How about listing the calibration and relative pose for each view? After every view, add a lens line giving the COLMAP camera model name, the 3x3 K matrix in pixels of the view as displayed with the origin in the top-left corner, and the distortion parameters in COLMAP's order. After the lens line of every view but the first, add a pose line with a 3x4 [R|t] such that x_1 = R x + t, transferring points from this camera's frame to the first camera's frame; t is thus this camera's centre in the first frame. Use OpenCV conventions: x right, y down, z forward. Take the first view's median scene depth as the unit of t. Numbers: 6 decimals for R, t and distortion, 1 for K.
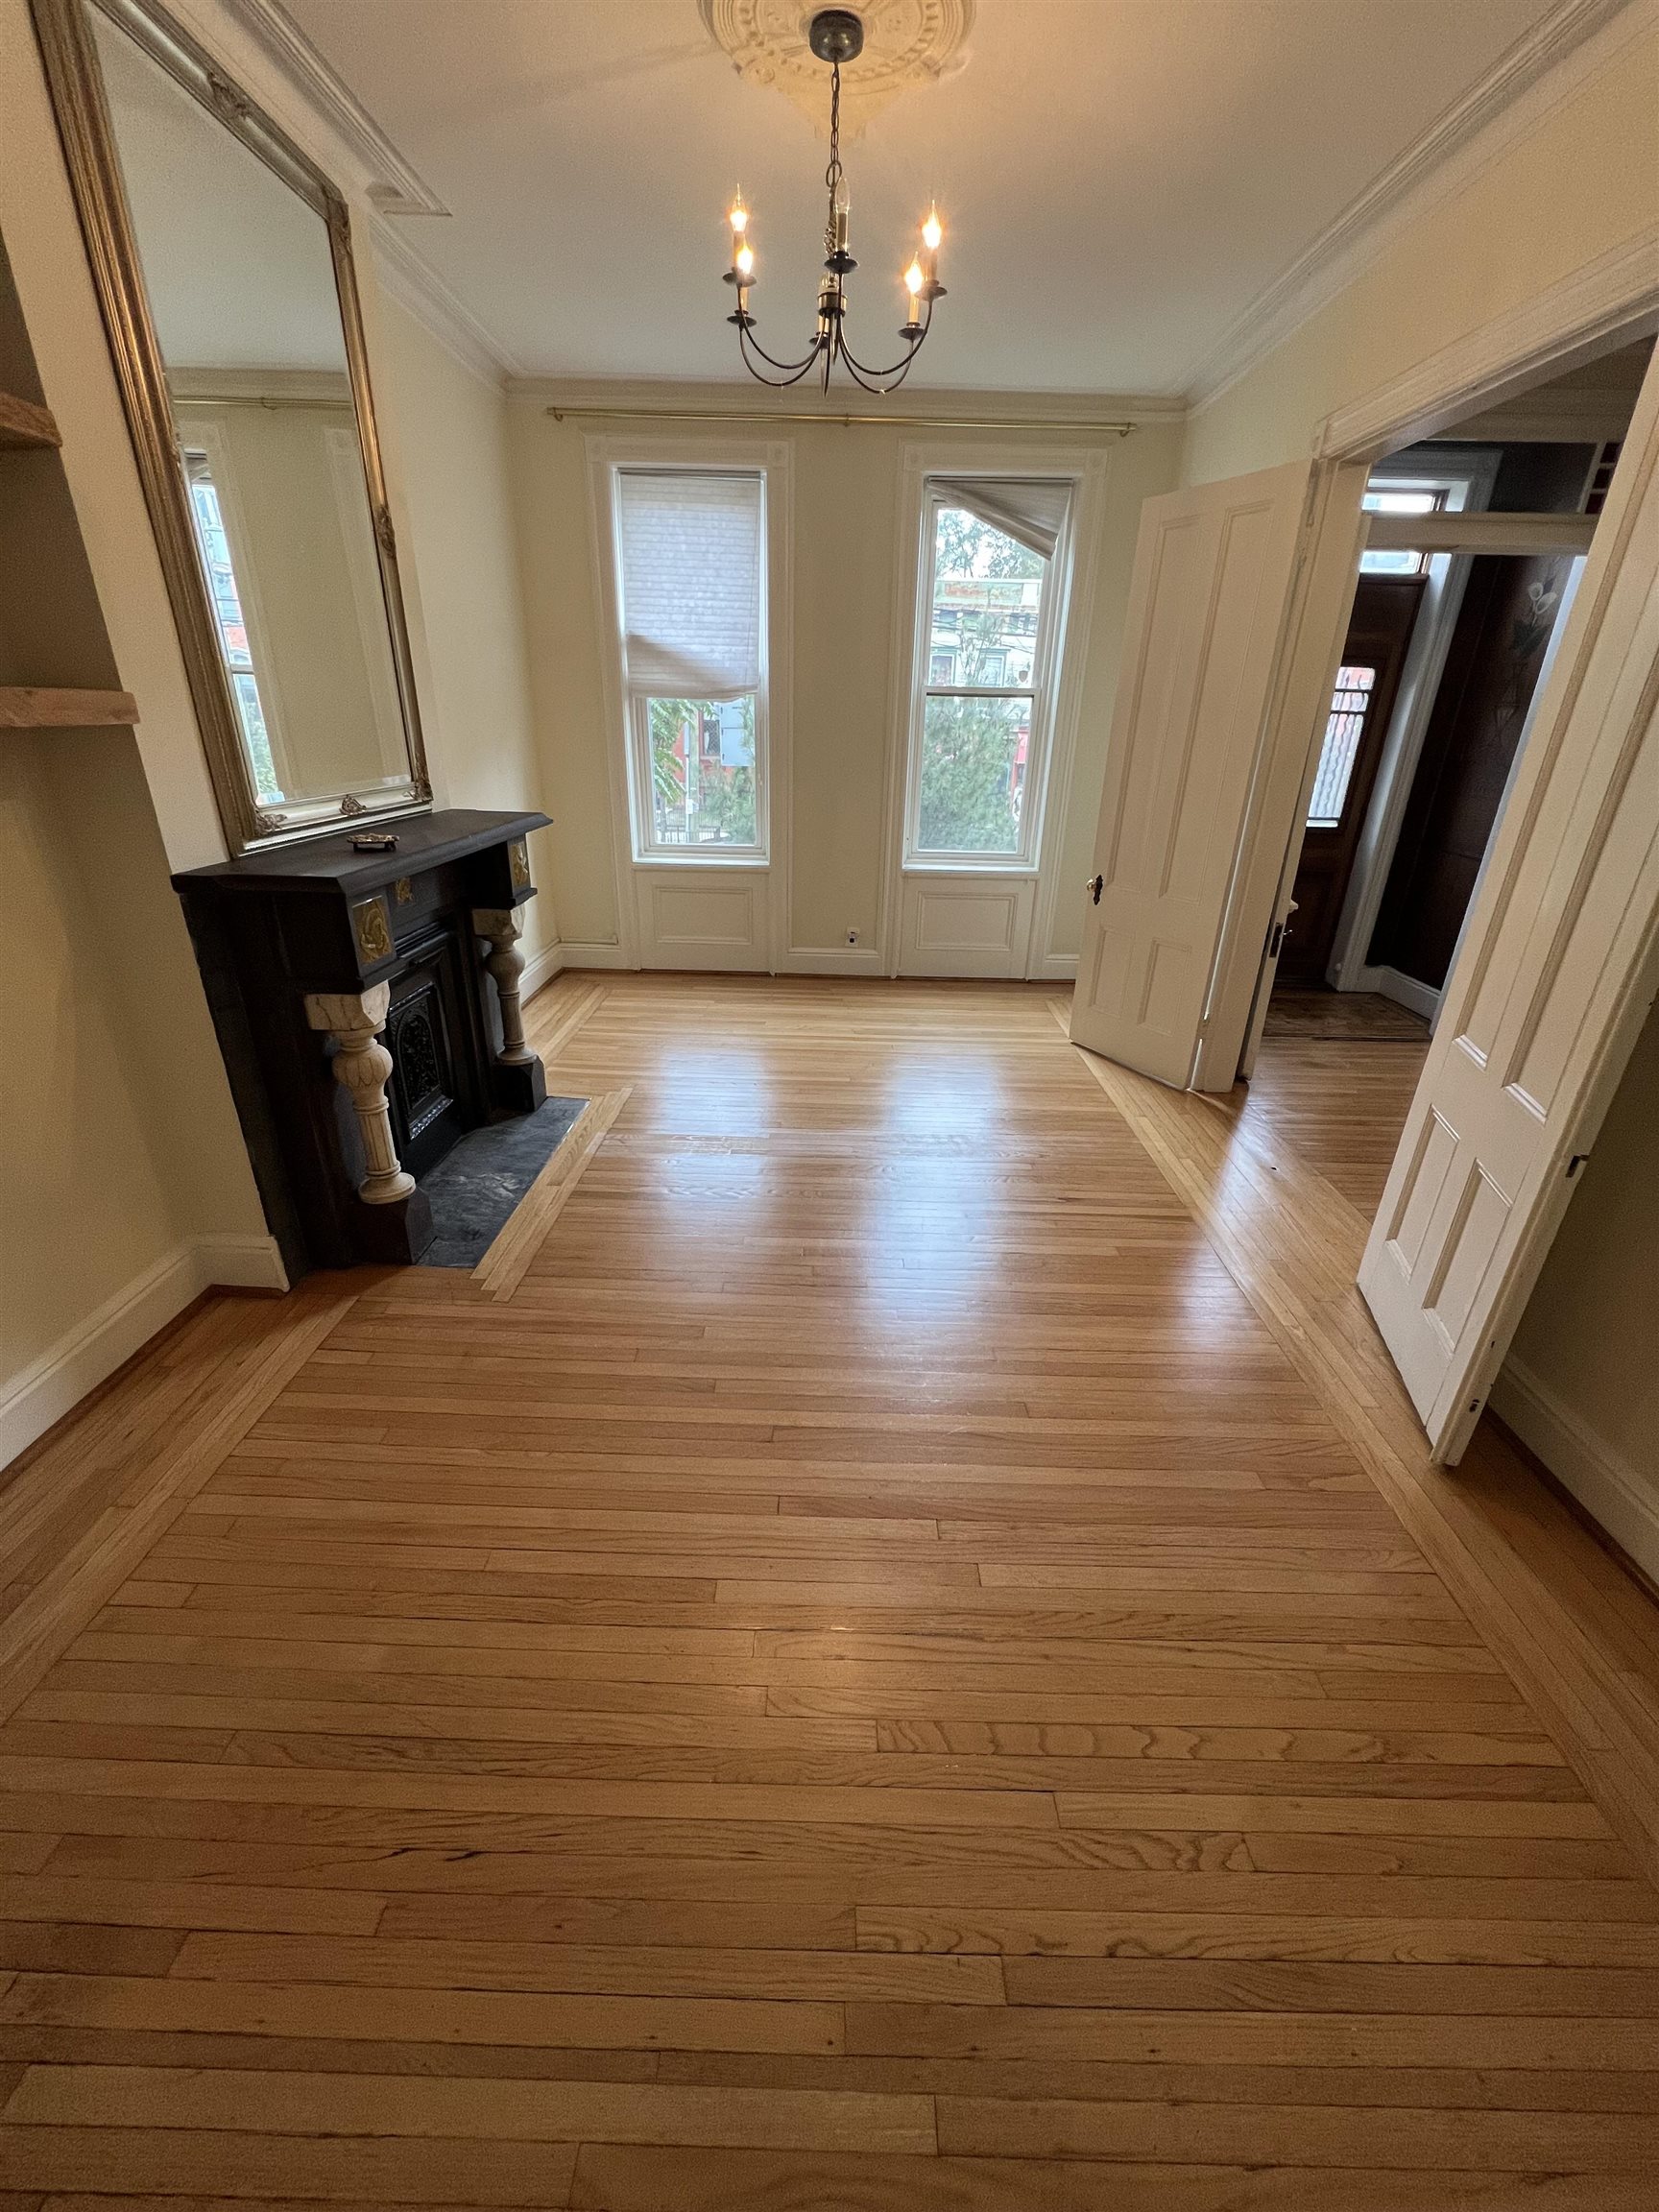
lens RADIAL K [[885.8, 0, 829.7], [0, 885.8, 1099.7], [0, 0, 1]] dist [-0.002291, -0.000060]
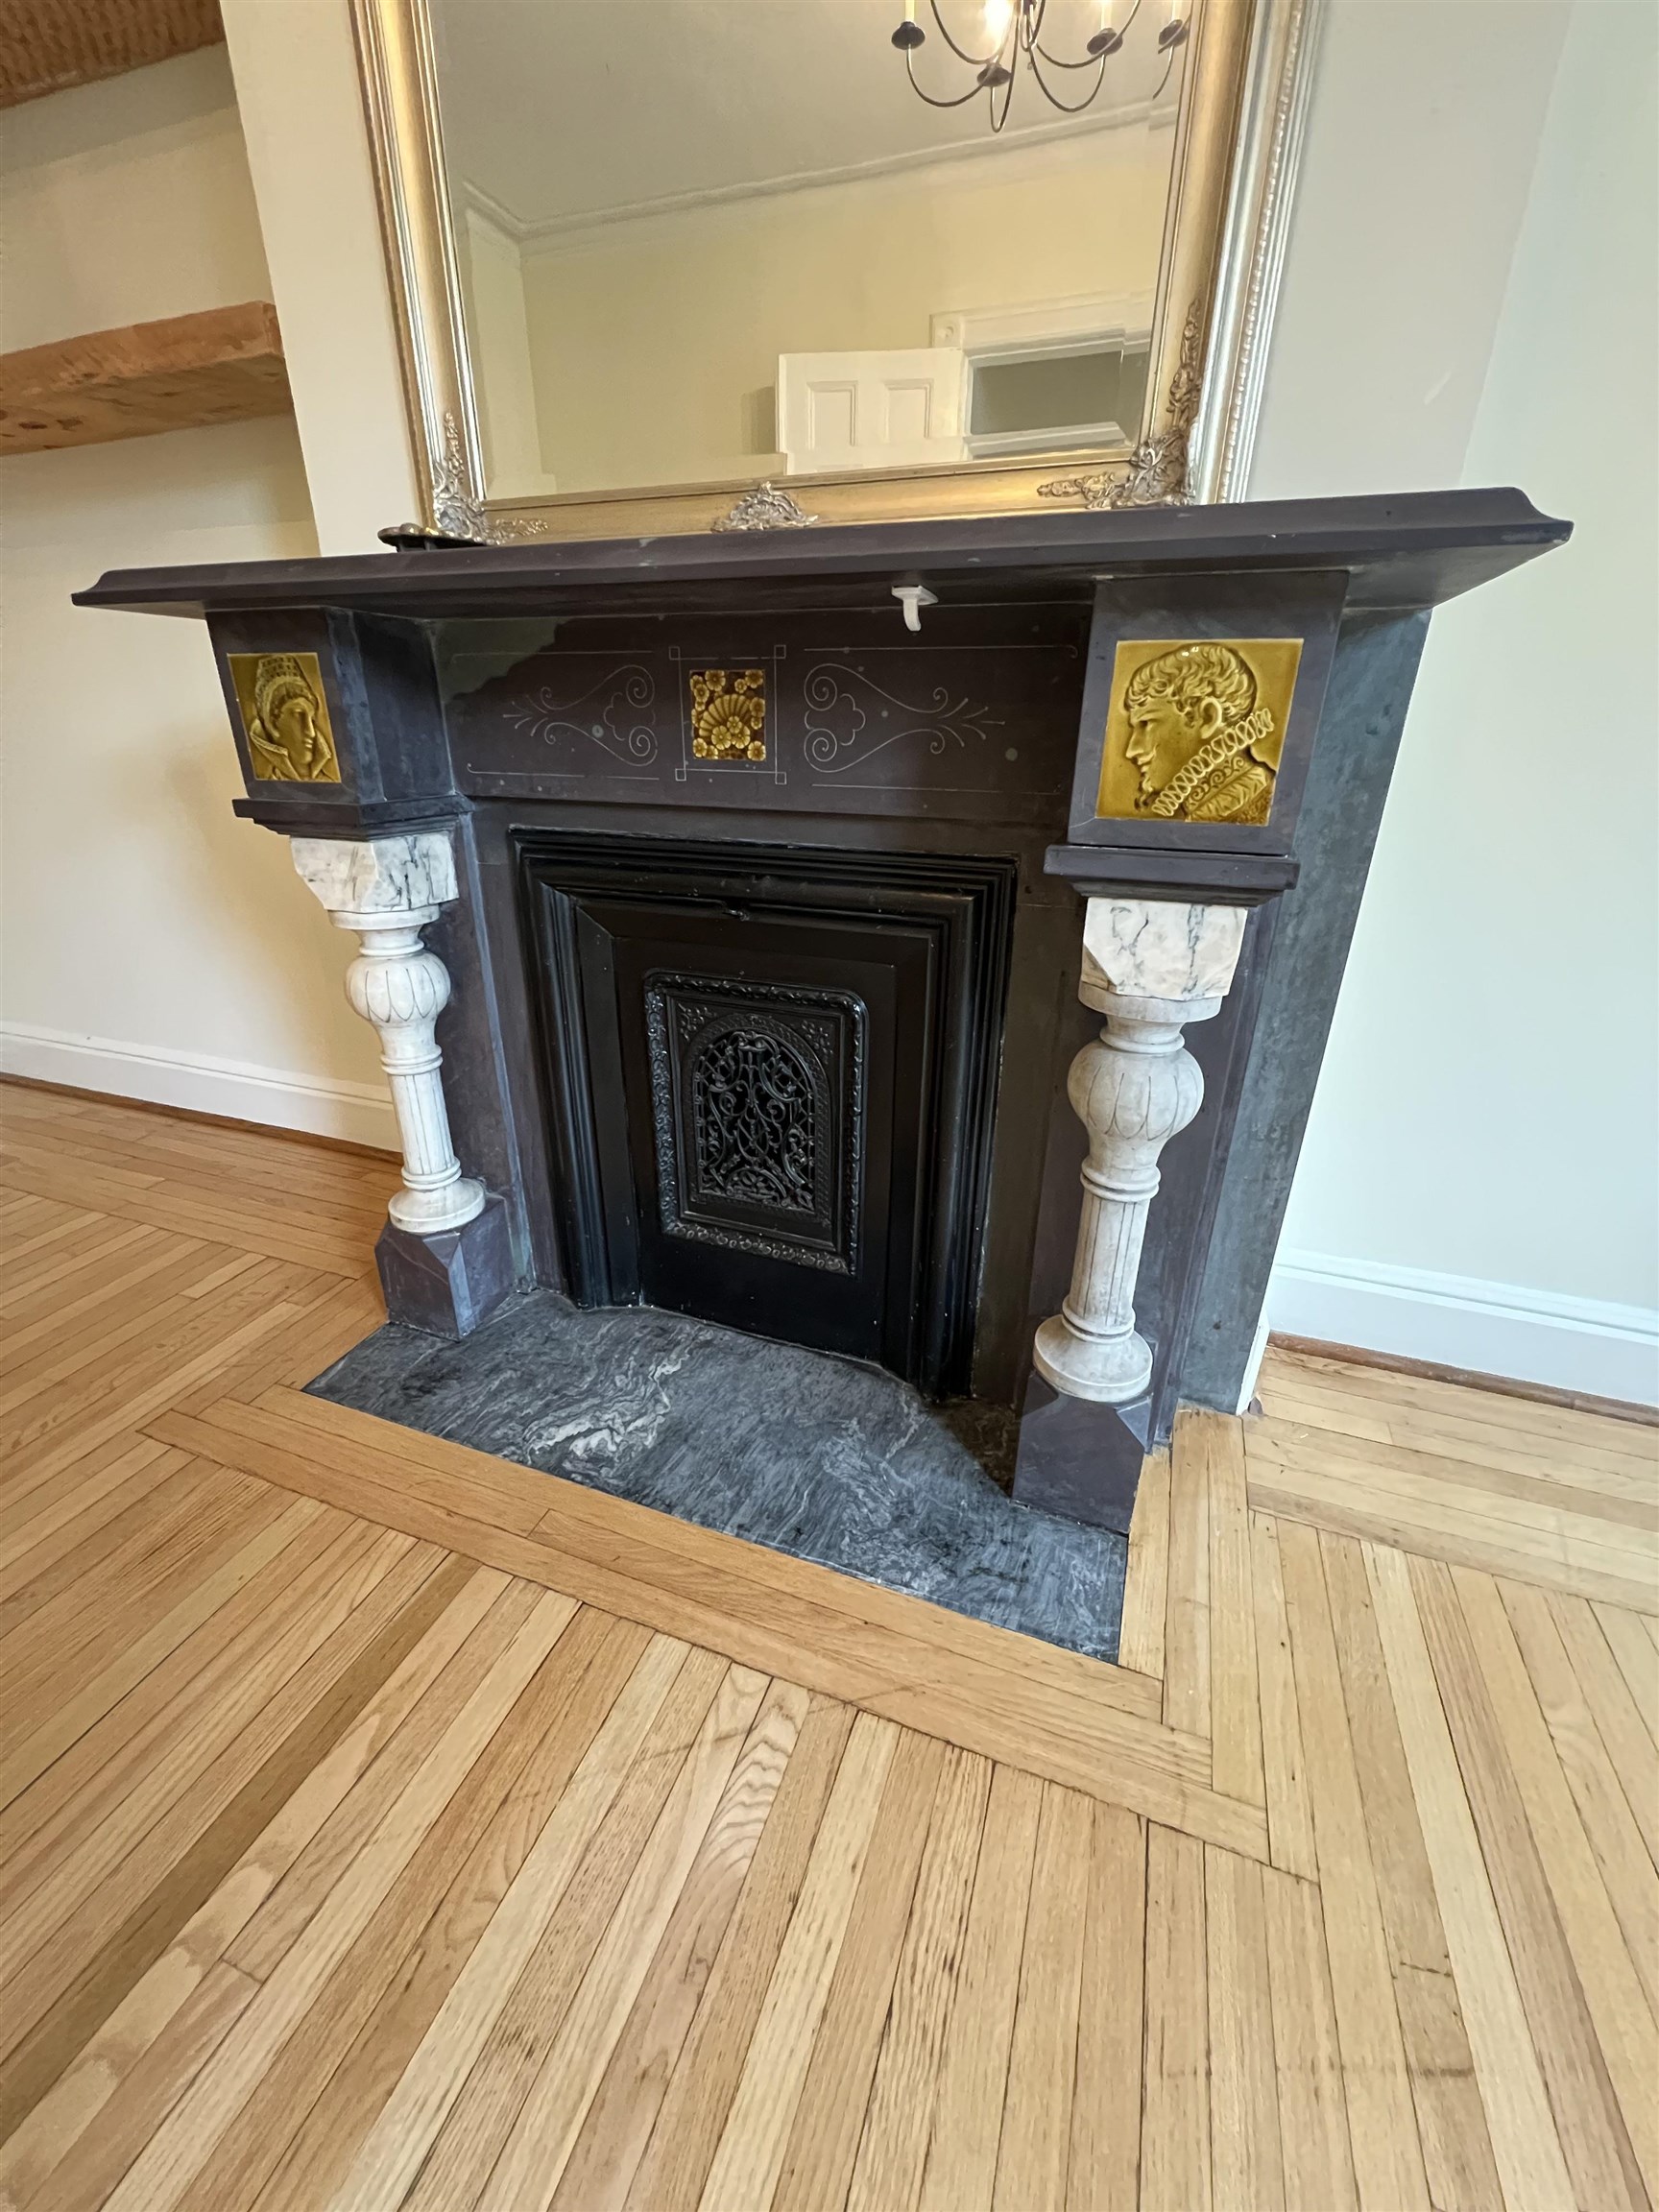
lens RADIAL K [[885.8, 0, 829.7], [0, 885.8, 1099.7], [0, 0, 1]] dist [-0.002291, -0.000060]
pose [[-0.325491, 0.342741, -0.881240, -0.092054], [-0.397017, 0.796317, 0.456352, -0.328112], [0.858157, 0.498406, -0.123120, 1.268575]]
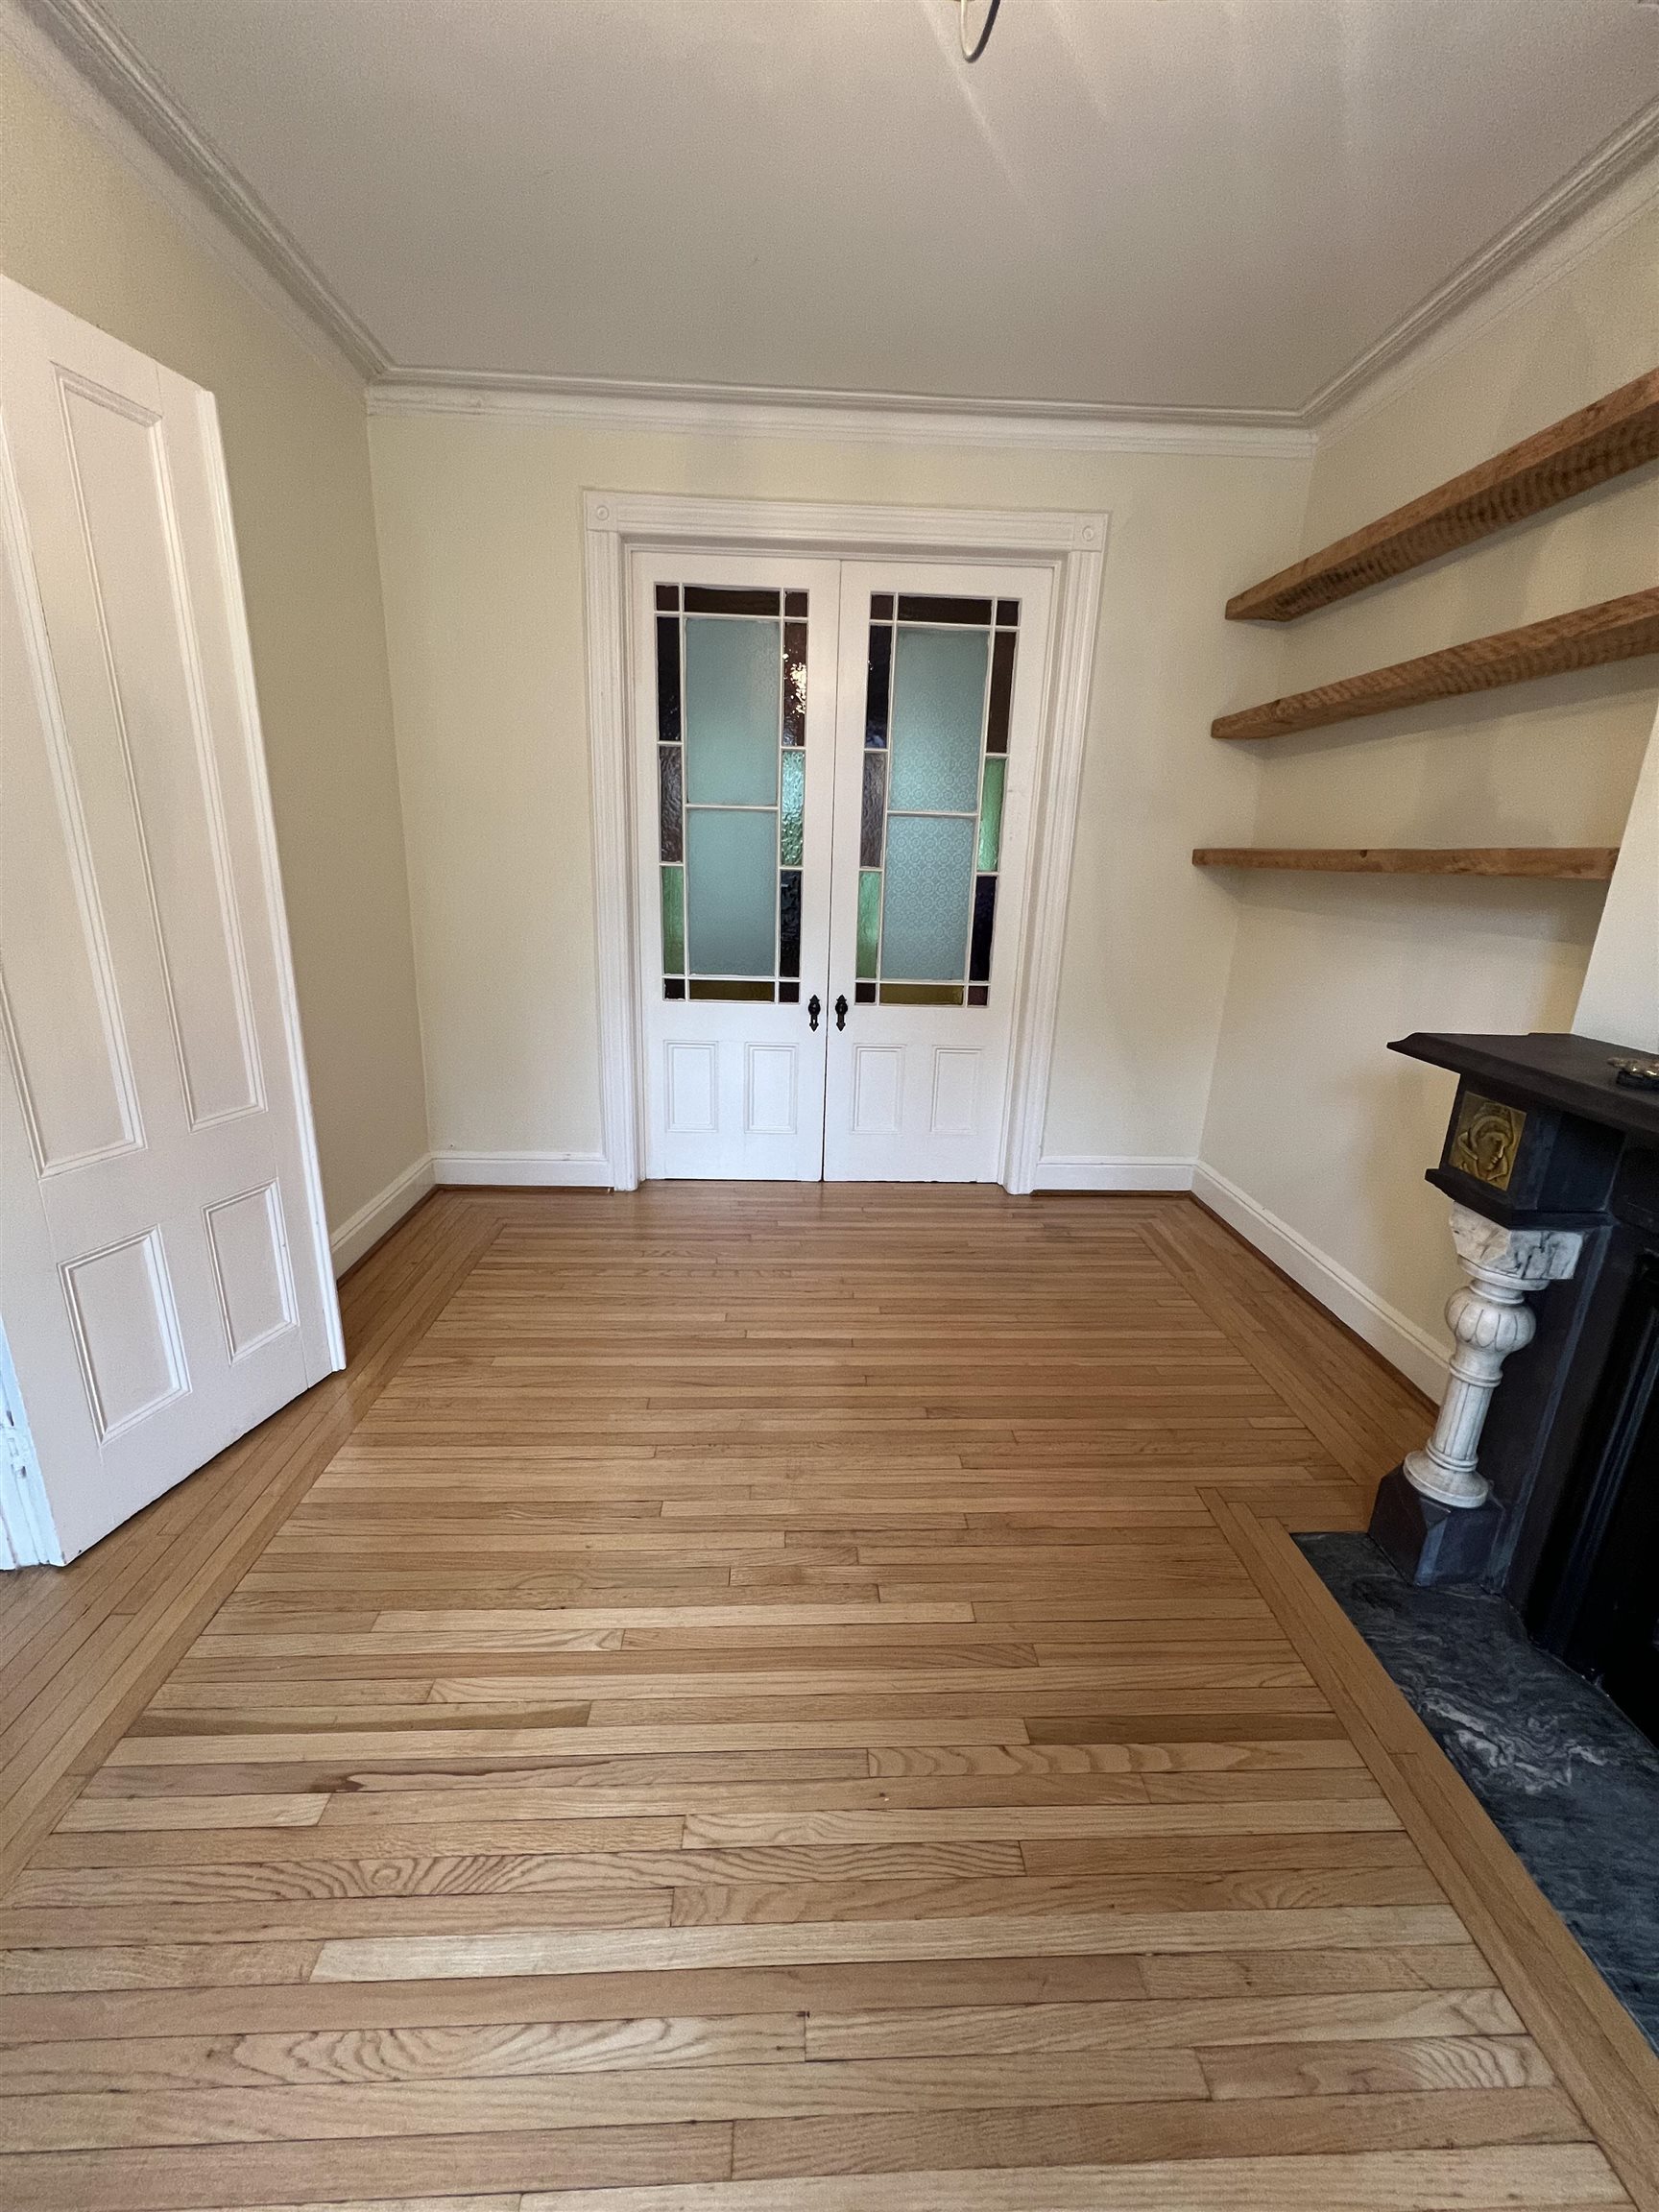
lens RADIAL K [[885.8, 0, 829.7], [0, 885.8, 1099.7], [0, 0, 1]] dist [-0.002291, -0.000060]
pose [[-0.996552, -0.042950, -0.070993, 0.073923], [-0.078383, 0.767964, 0.635678, -0.570933], [0.027218, 0.639051, -0.768683, 1.357533]]
